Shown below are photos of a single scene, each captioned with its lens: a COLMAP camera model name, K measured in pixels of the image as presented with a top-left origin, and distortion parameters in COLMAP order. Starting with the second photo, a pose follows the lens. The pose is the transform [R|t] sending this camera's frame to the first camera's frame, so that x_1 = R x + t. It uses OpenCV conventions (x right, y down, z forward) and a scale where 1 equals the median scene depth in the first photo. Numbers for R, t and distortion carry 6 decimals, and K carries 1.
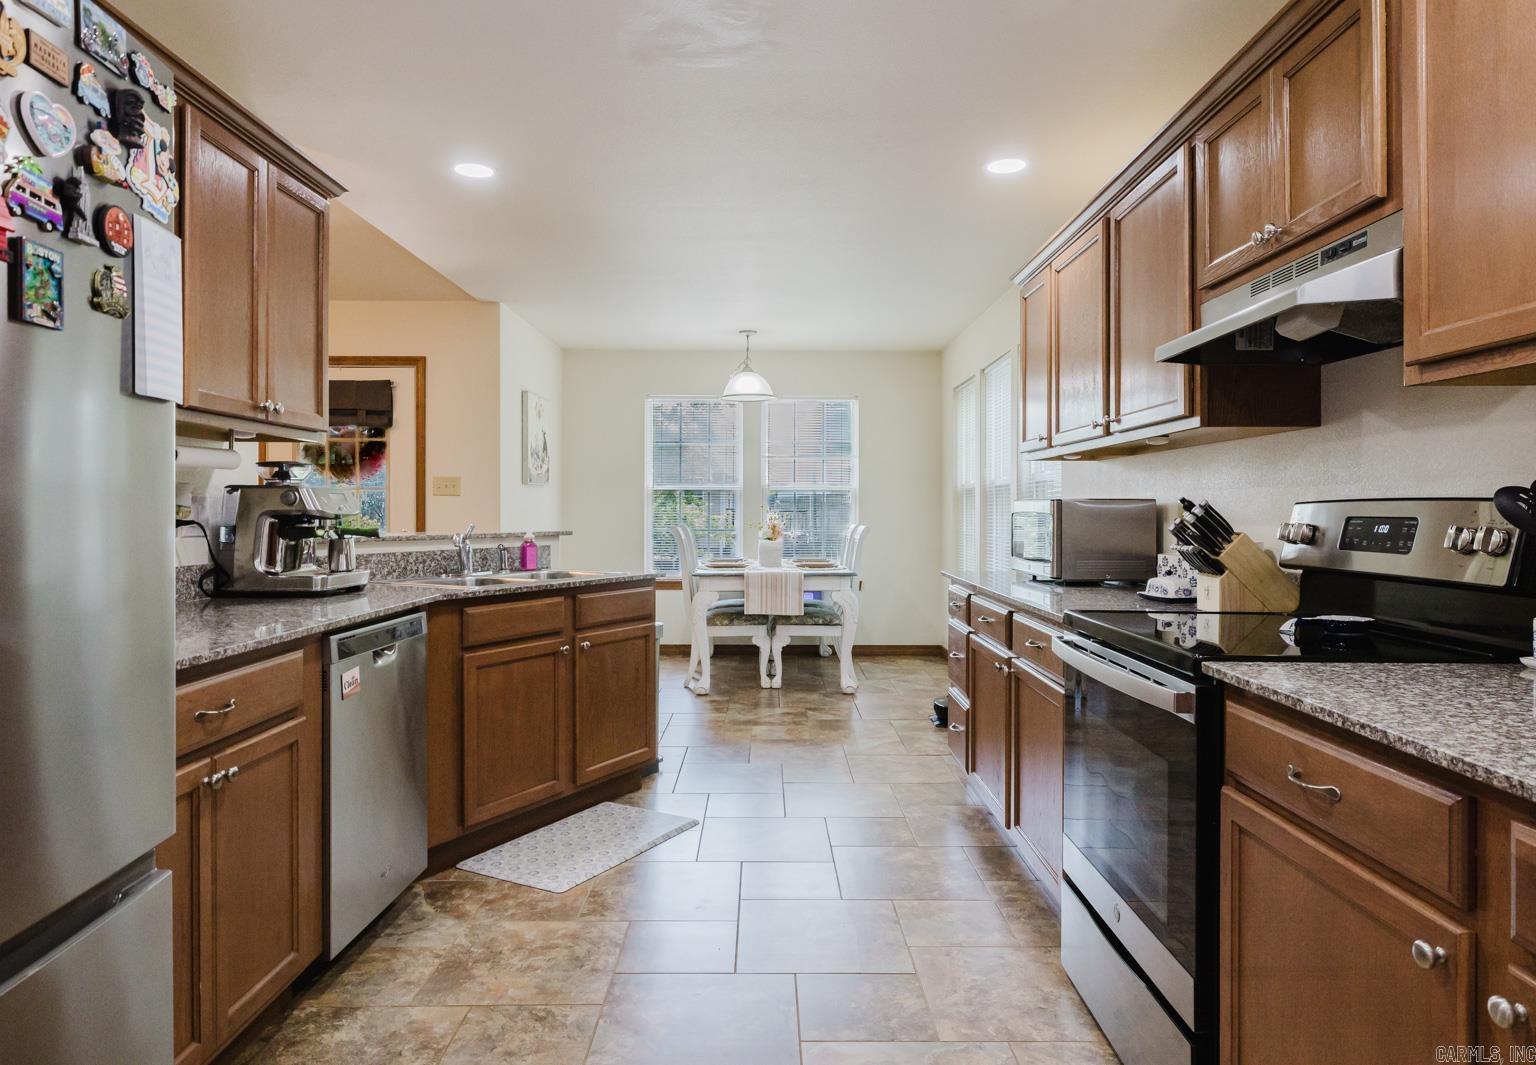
lens RADIAL K [[936.0, 0, 768.2], [0, 936.0, 507.6], [0, 0, 1]] dist [0.001103, -0.000080]
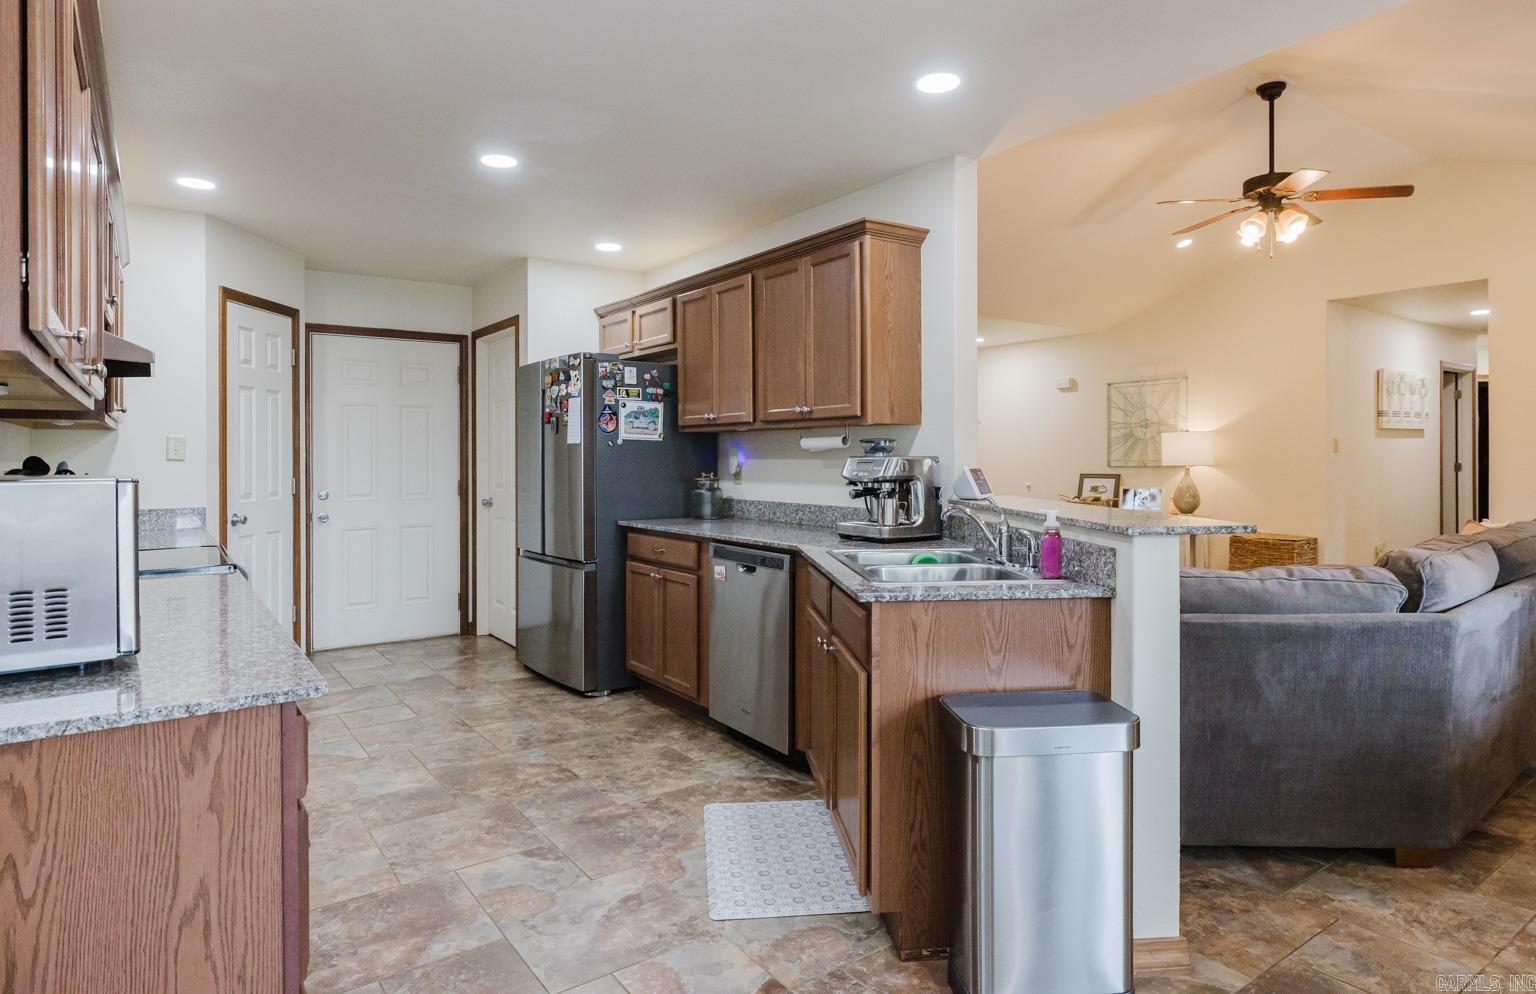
lens RADIAL K [[875.9, 0, 770.9], [0, 875.9, 463.0], [0, 0, 1]] dist [0.002020, 0.000226]
pose [[-0.812971, 0.011014, -0.582200, 0.379484], [0.008068, 0.999938, 0.007650, -0.026729], [0.582248, 0.001522, -0.813010, 2.145268]]
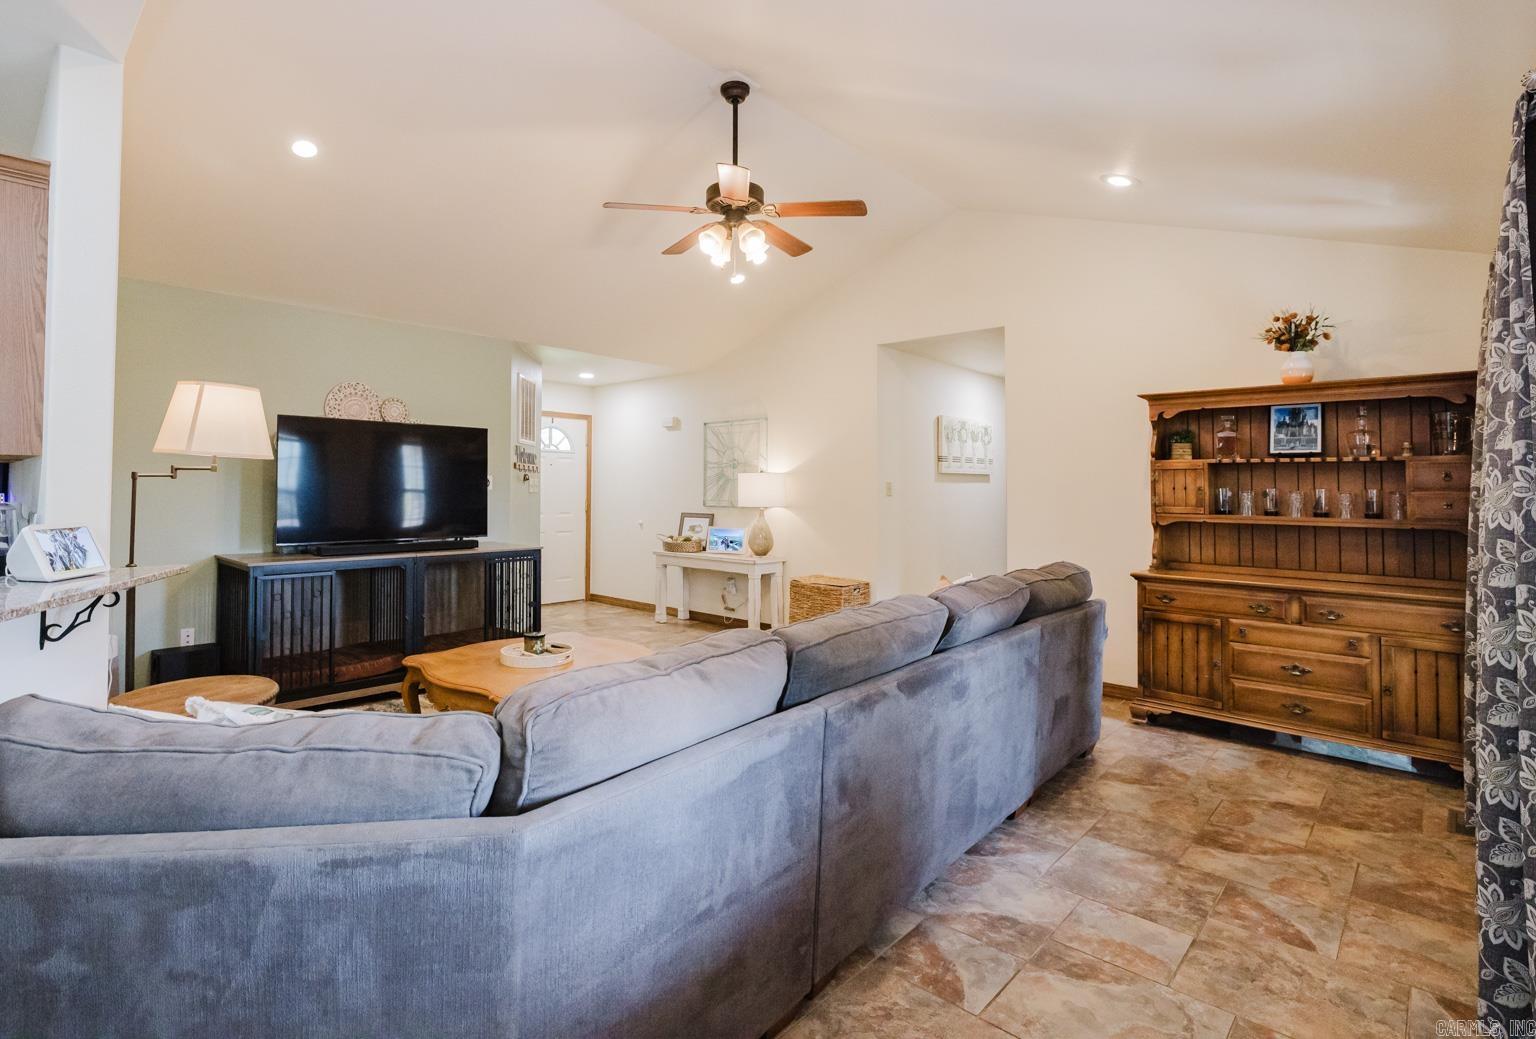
lens RADIAL K [[753.0, 0, 704.8], [0, 753.0, 458.5], [0, 0, 1]] dist [-0.002388, -0.001019]
pose [[-0.706098, -0.032552, -0.707365, -0.574410], [-0.008235, 0.999253, -0.037764, -0.049469], [0.708066, -0.020840, -0.705839, 2.202274]]
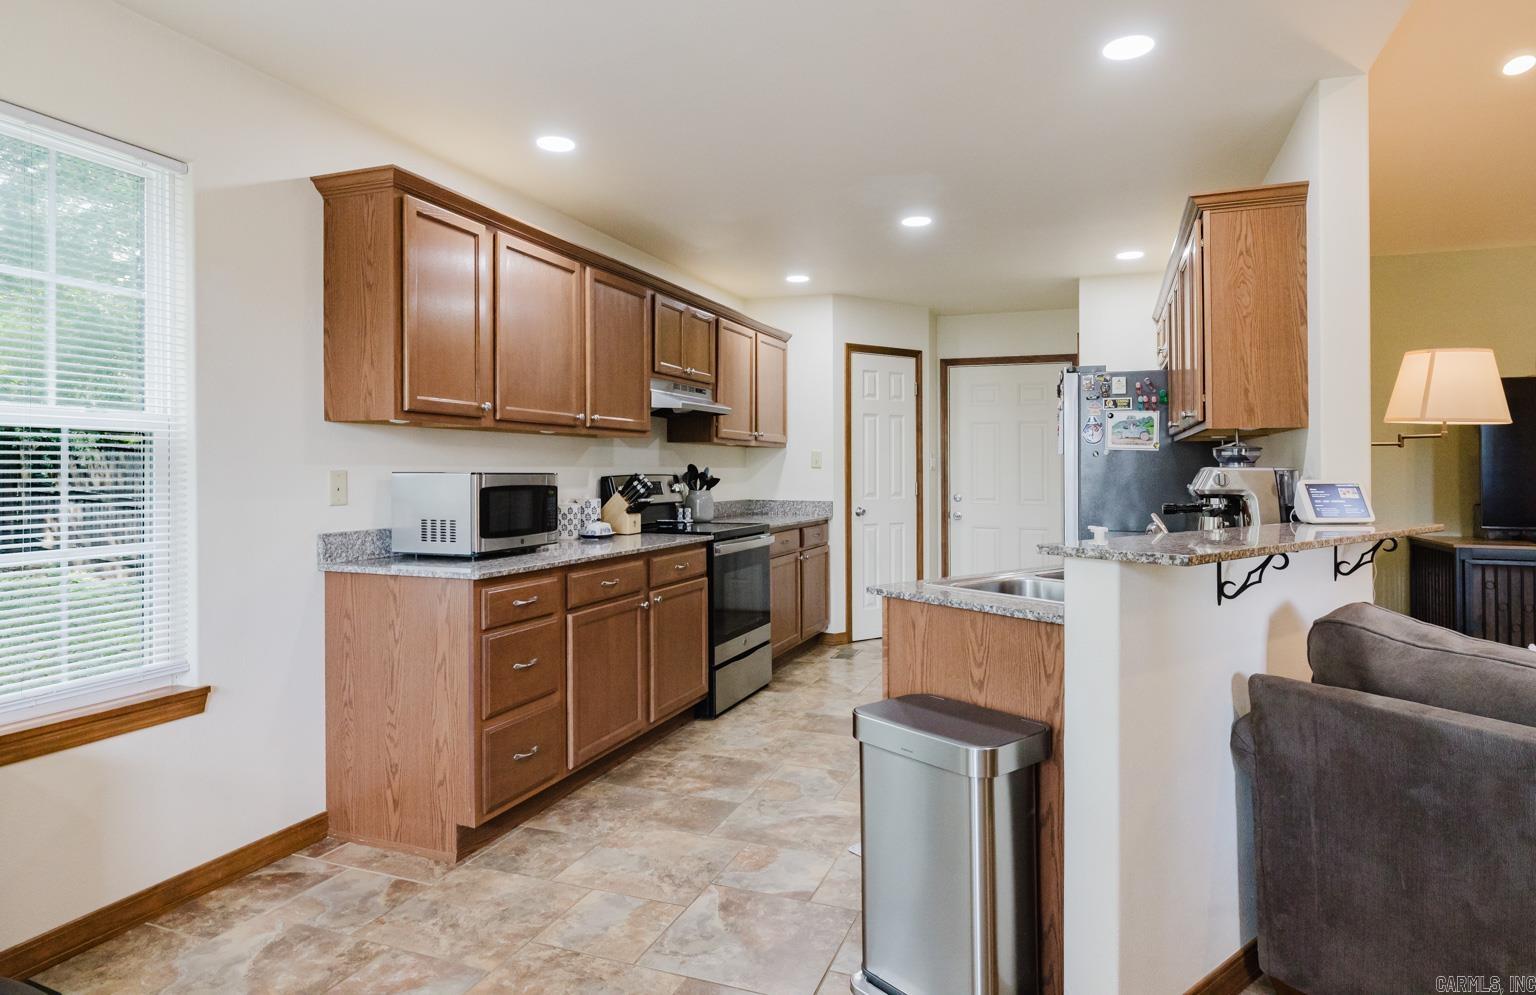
lens RADIAL K [[877.7, 0, 771.3], [0, 877.7, 472.8], [0, 0, 1]] dist [0.001262, 0.000497]
pose [[-0.936042, -0.003027, 0.351874, -0.395031], [-0.002290, 0.999994, 0.002510, -0.019979], [-0.351880, 0.001543, -0.936044, 2.433703]]
